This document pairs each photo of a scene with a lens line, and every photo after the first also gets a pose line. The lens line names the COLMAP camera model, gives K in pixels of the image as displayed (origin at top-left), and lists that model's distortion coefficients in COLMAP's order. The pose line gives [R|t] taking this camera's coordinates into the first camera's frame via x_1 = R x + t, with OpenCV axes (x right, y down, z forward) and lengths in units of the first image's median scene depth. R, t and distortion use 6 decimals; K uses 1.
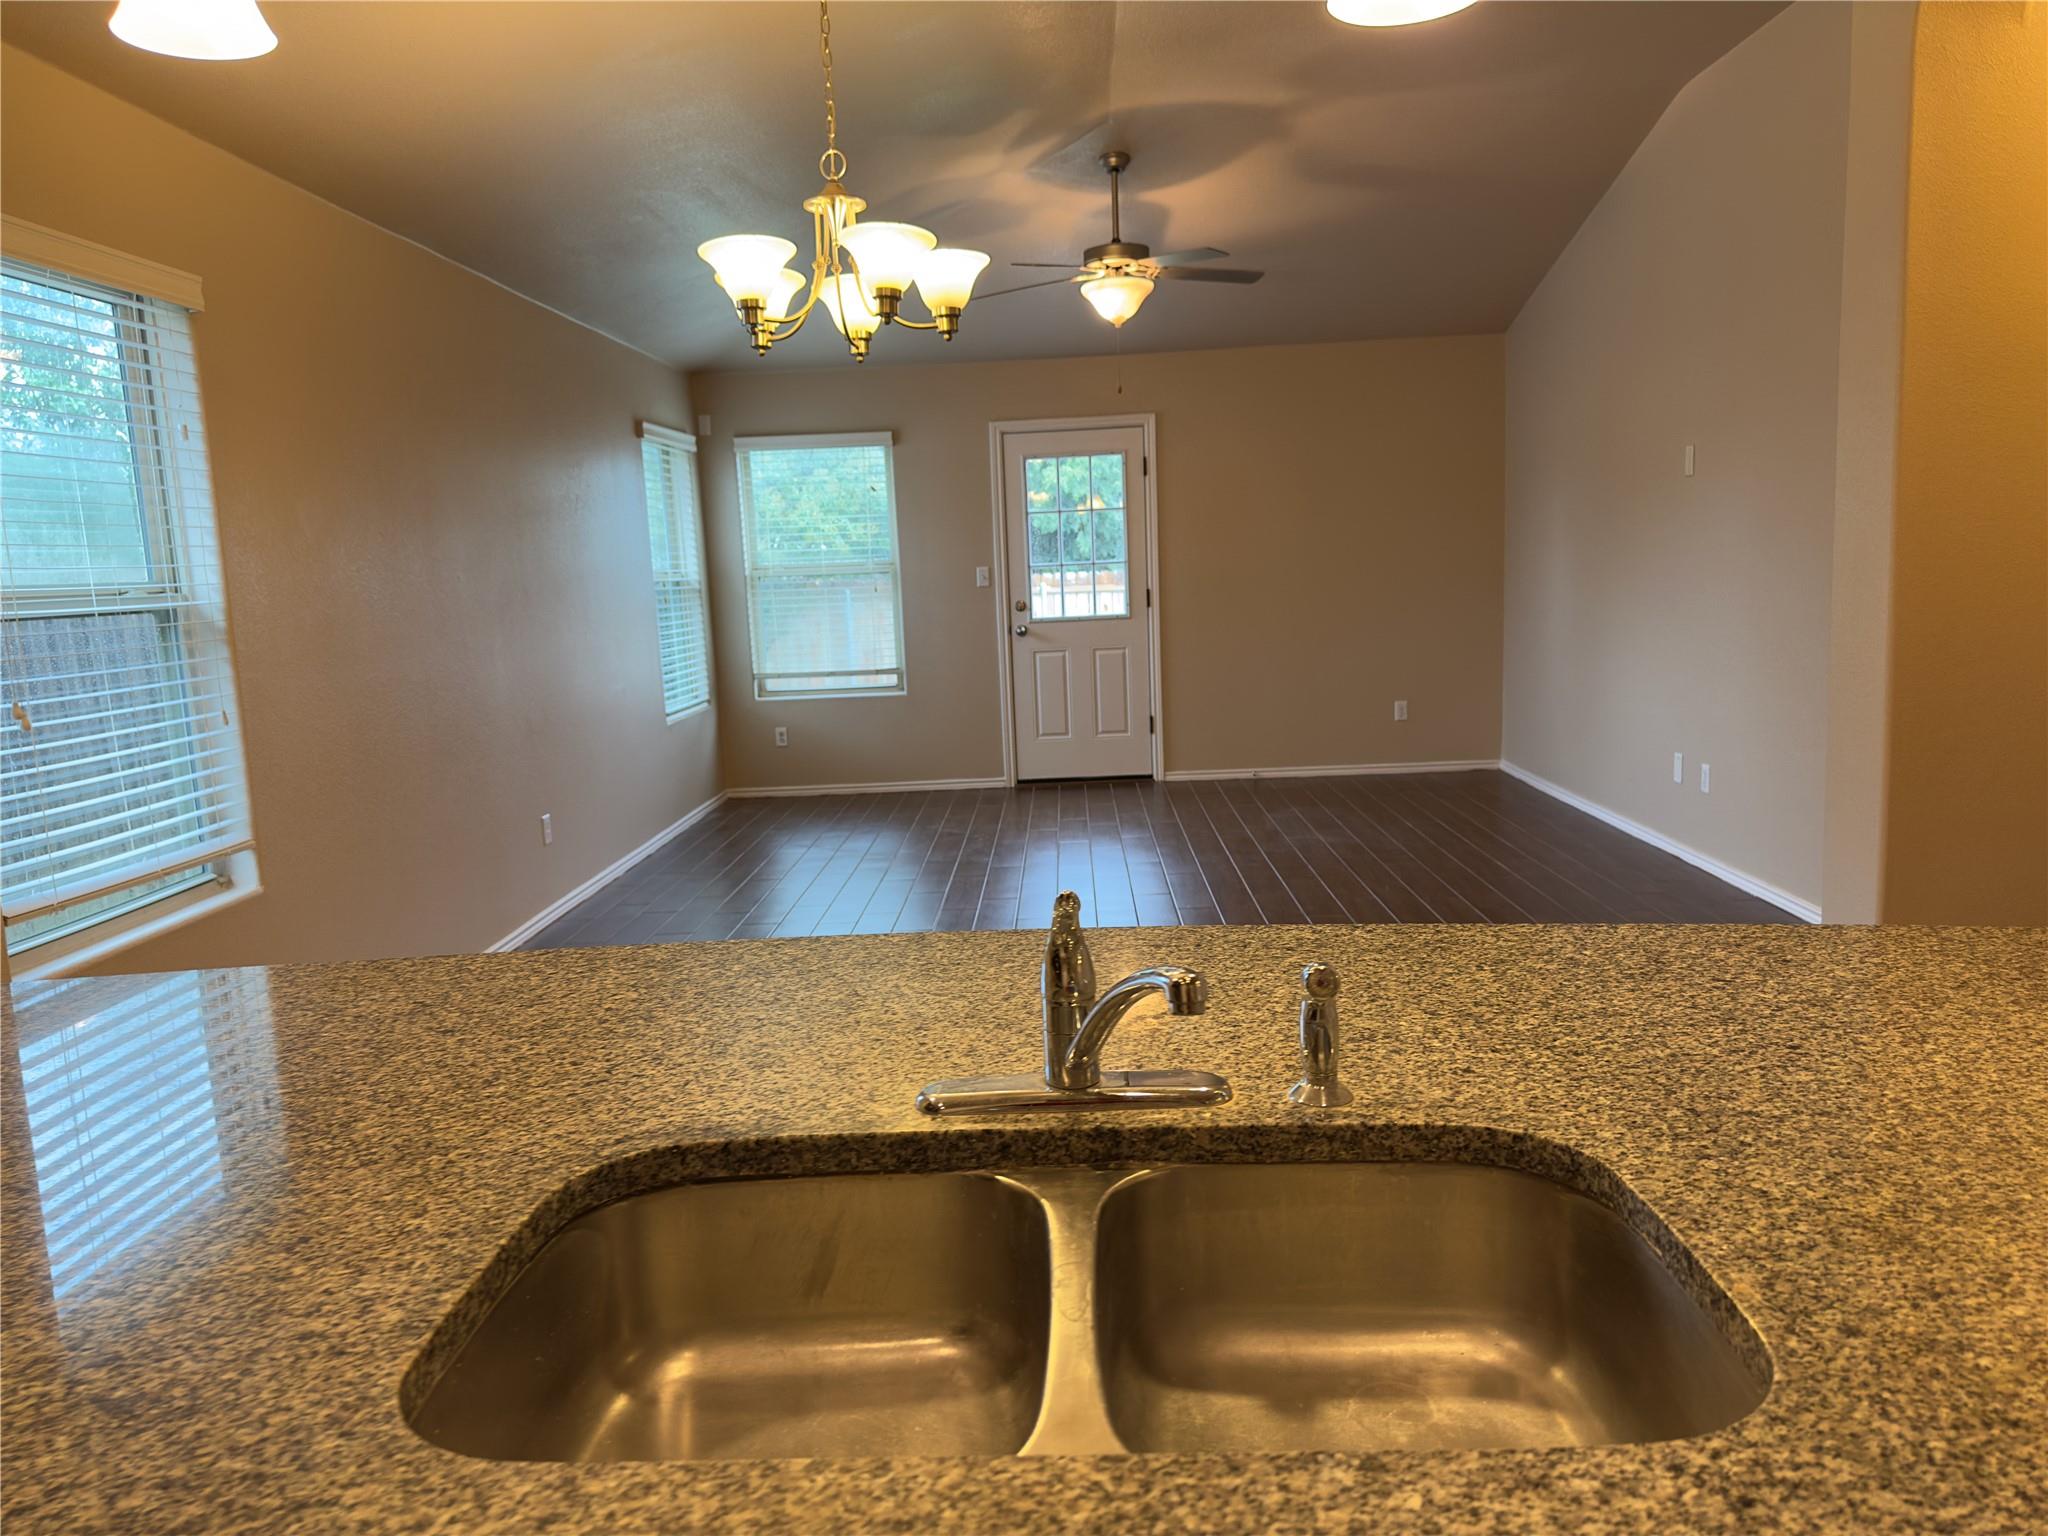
lens RADIAL K [[1435.7, 0, 1013.3], [0, 1435.7, 799.2], [0, 0, 1]] dist [0.089666, -0.105898]
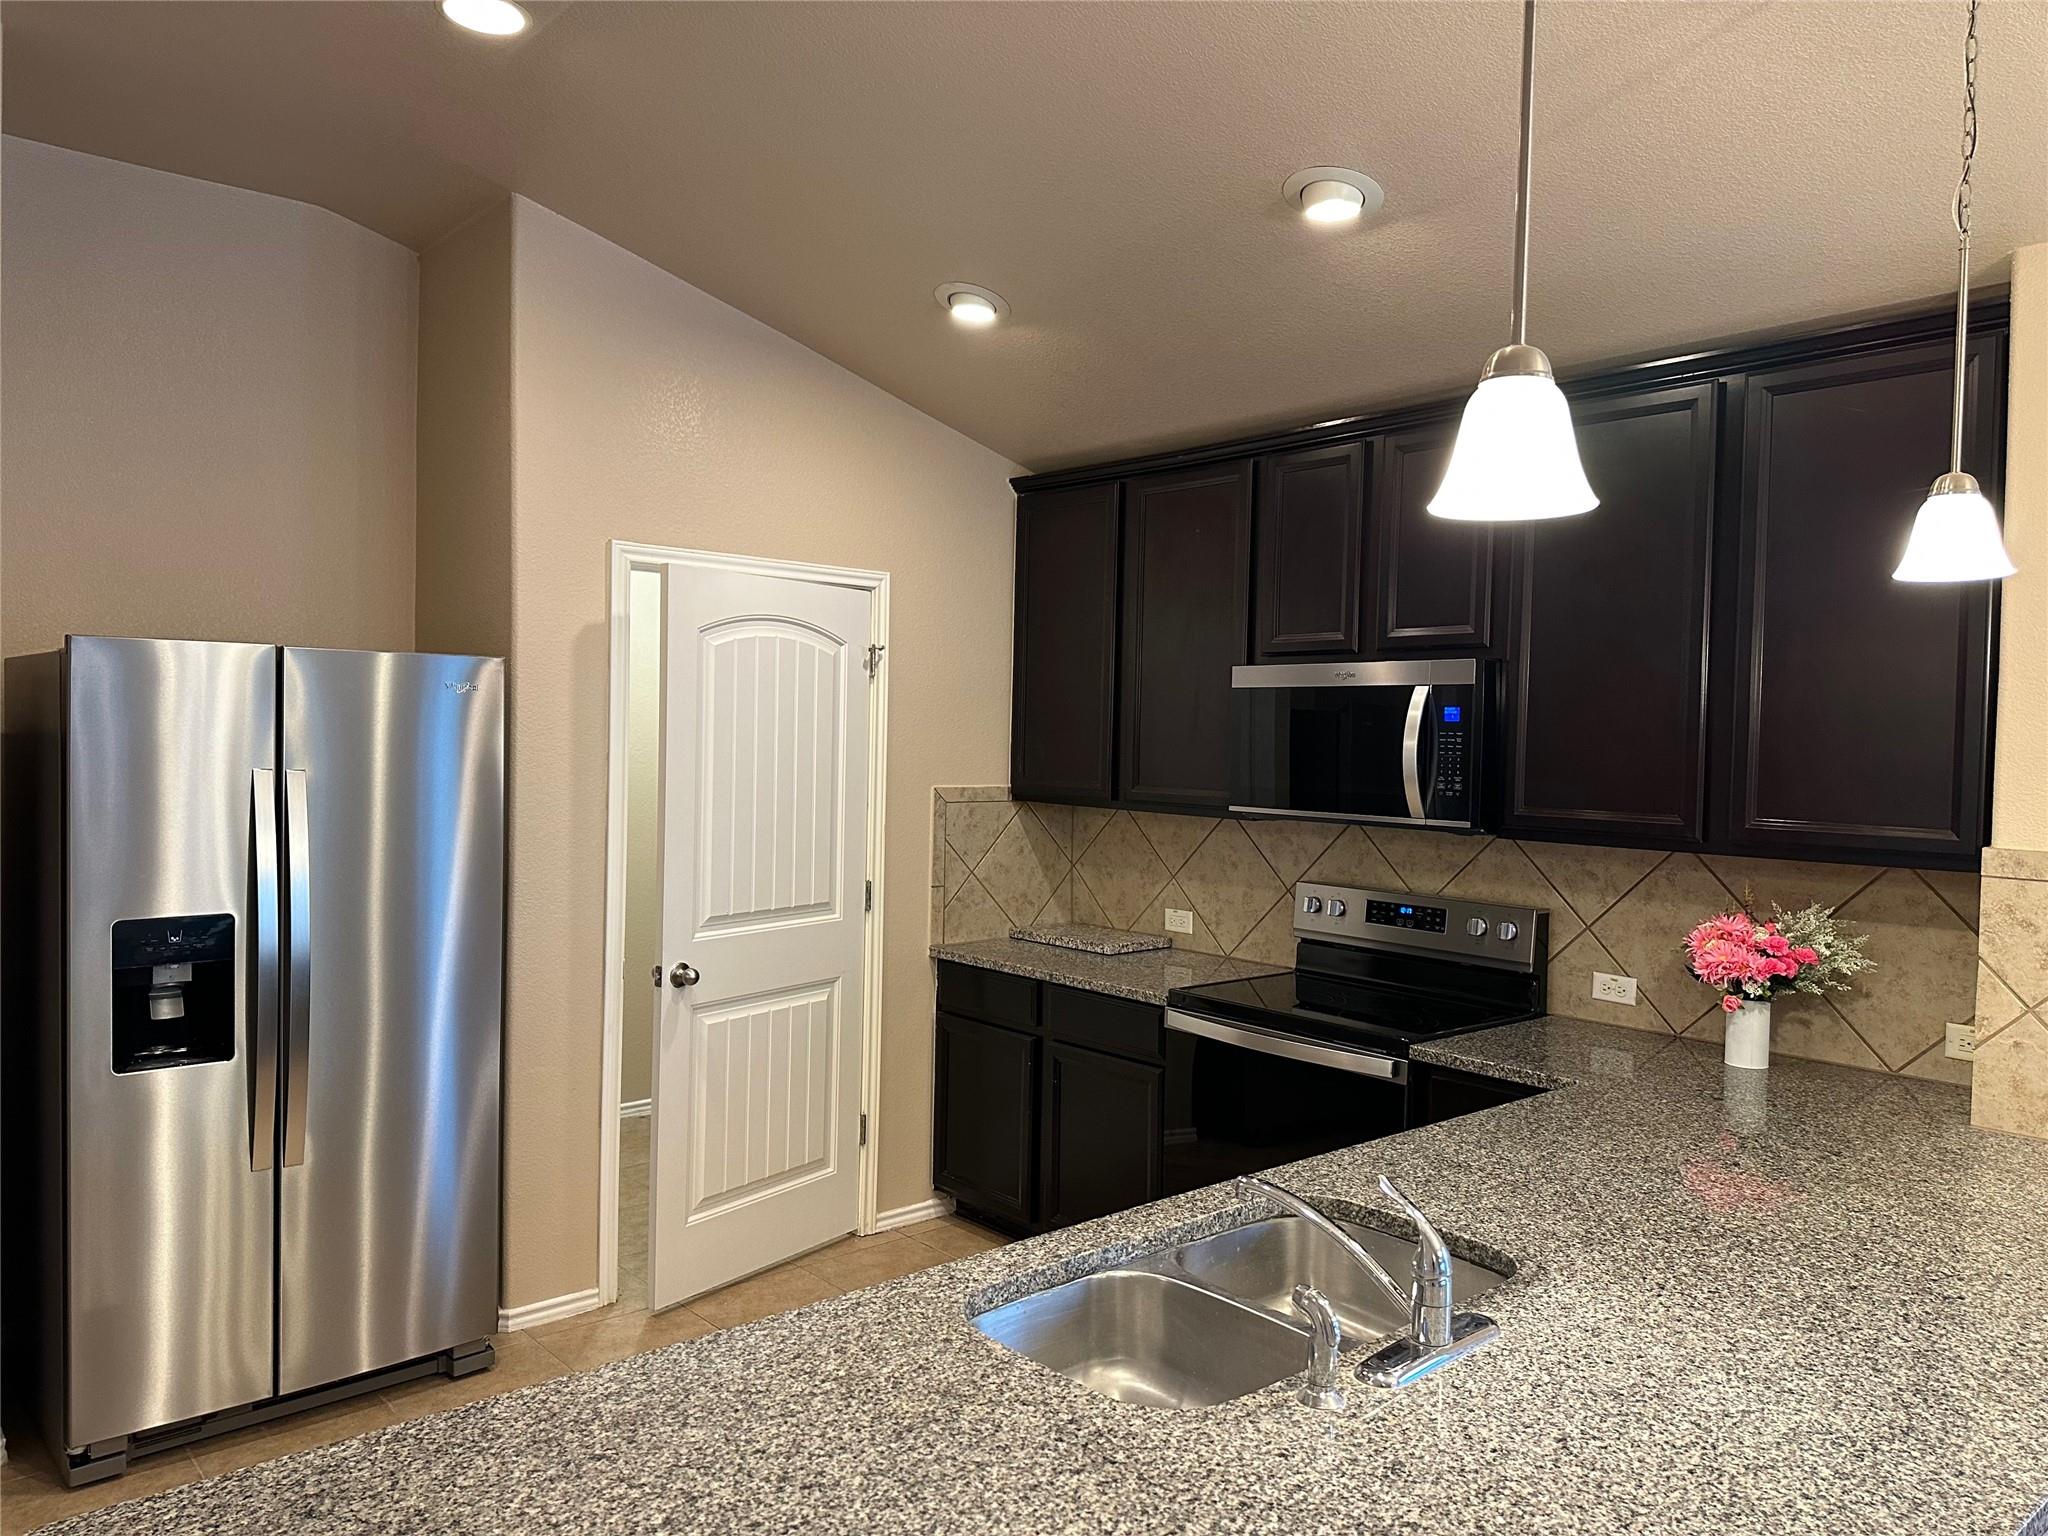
lens RADIAL K [[1435.7, 0, 1019.4], [0, 1435.7, 769.0], [0, 0, 1]] dist [0.089666, -0.105898]
pose [[-0.723028, 0.047640, -0.689174, 0.185185], [-0.101248, 0.979539, 0.173934, -0.080402], [0.683359, 0.195537, -0.703410, 0.231947]]
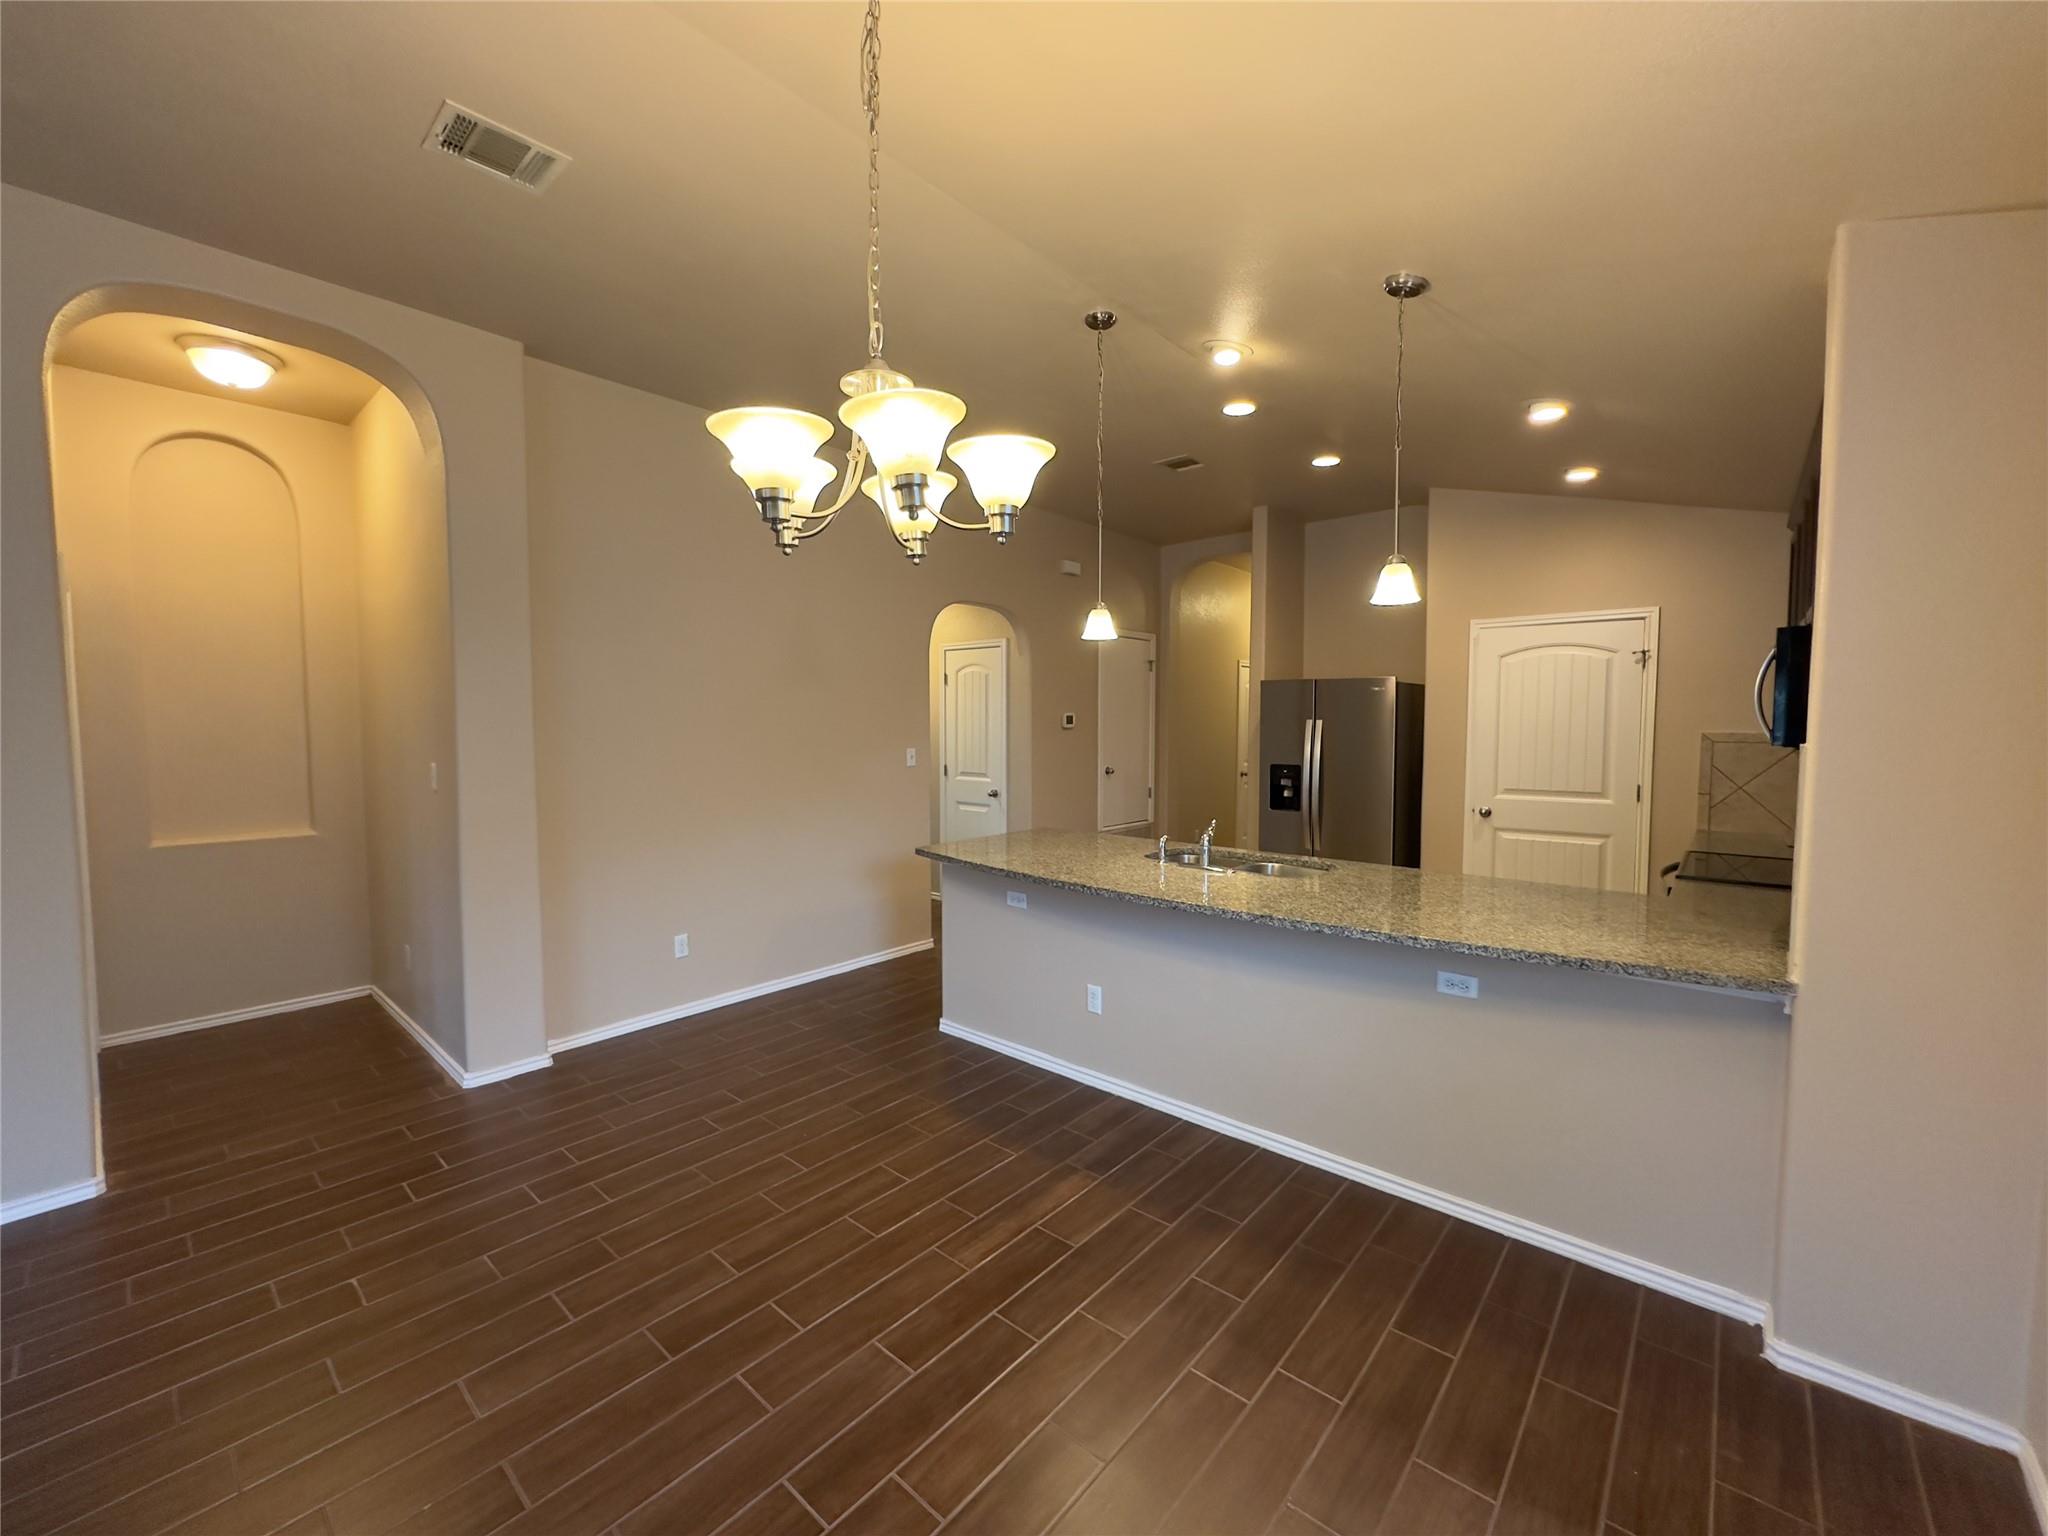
lens RADIAL K [[818.2, 0, 1026.0], [0, 818.2, 766.0], [0, 0, 1]] dist [-0.004117, 0.000884]
pose [[-0.774158, 0.009661, 0.632918, -0.179853], [0.137653, 0.978524, 0.153435, -0.090599], [-0.617843, 0.205906, -0.758863, 0.485506]]
